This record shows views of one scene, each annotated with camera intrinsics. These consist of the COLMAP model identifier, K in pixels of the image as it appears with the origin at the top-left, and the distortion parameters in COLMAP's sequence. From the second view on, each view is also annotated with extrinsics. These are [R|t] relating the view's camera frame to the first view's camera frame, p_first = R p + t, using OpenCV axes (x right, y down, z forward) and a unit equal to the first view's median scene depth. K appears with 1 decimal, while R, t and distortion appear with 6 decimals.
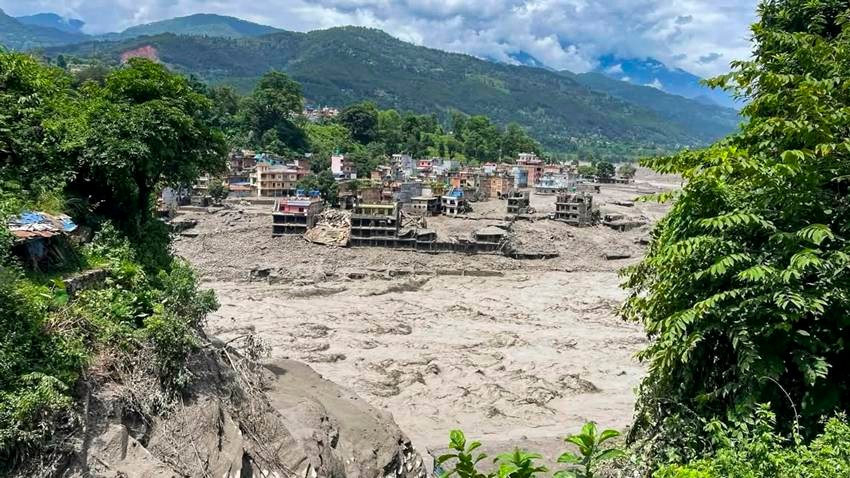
lens RADIAL K [[637.9, 0, 425.0], [0, 637.9, 239.0], [0, 0, 1]] dist [0.048981, -0.003064]
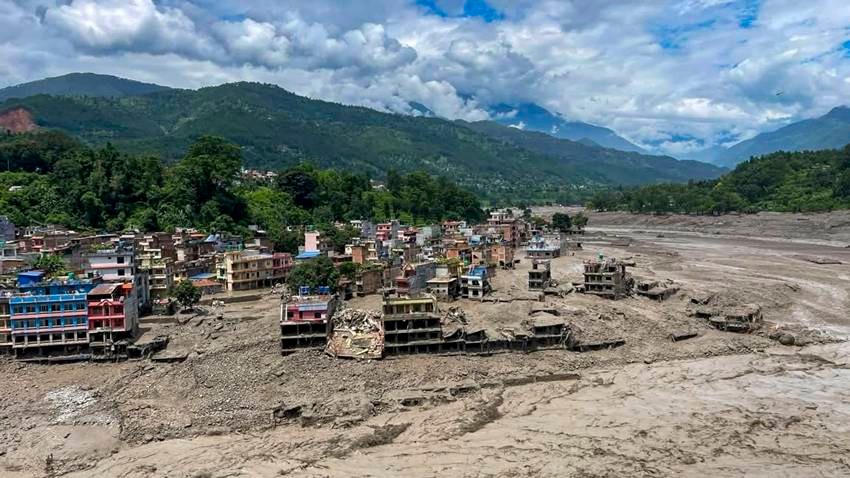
lens RADIAL K [[637.9, 0, 425.0], [0, 637.9, 239.0], [0, 0, 1]] dist [0.048981, -0.003064]
pose [[0.985089, -0.065476, 0.159097, -0.148483], [0.077306, 0.994594, -0.069331, -0.060056], [-0.153697, 0.080596, 0.984826, 0.167963]]
